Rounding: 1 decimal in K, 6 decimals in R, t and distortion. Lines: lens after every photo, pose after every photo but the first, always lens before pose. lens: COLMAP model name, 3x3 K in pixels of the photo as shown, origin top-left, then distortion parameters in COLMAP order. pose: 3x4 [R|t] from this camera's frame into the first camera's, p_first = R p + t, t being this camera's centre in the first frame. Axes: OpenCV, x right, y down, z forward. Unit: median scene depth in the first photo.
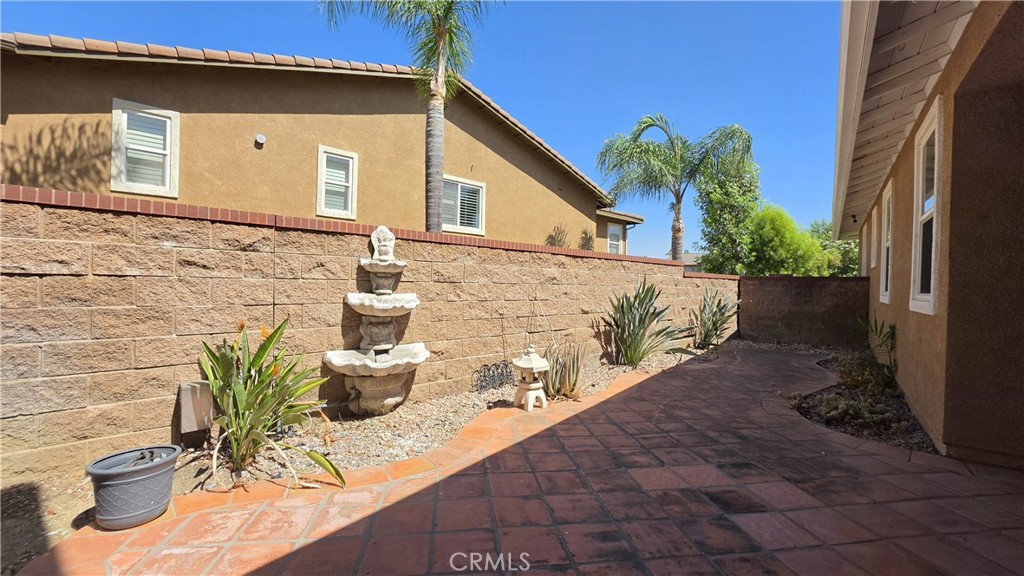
lens RADIAL K [[415.9, 0, 508.2], [0, 415.9, 282.6], [0, 0, 1]] dist [-0.000133, 0.000168]
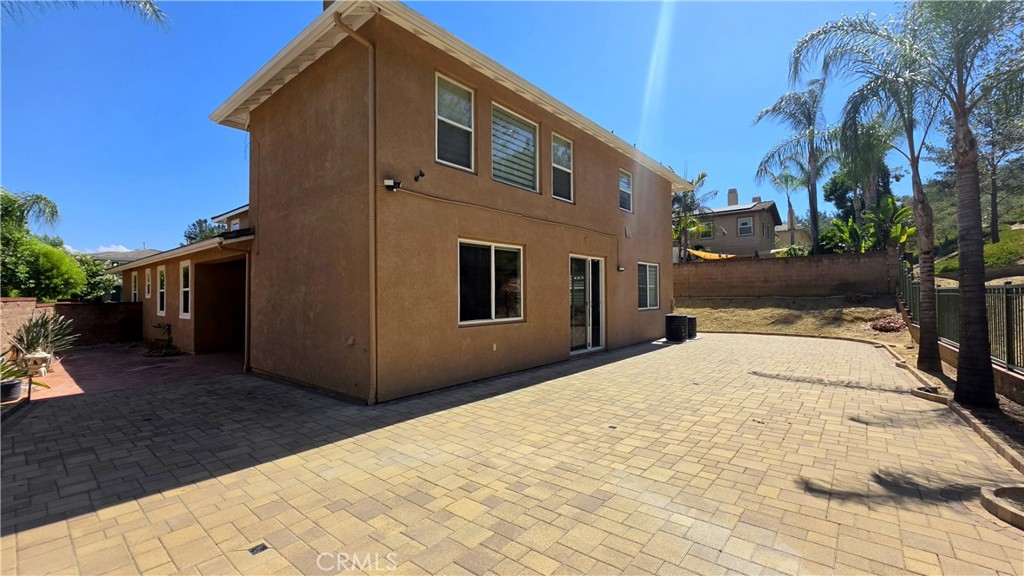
lens RADIAL K [[415.9, 0, 508.2], [0, 415.9, 282.6], [0, 0, 1]] dist [-0.000133, 0.000168]
pose [[0.024327, 0.016610, 0.999566, -1.978938], [0.003373, 0.999855, -0.016697, -0.132038], [-0.999698, 0.003777, 0.024267, -1.453962]]
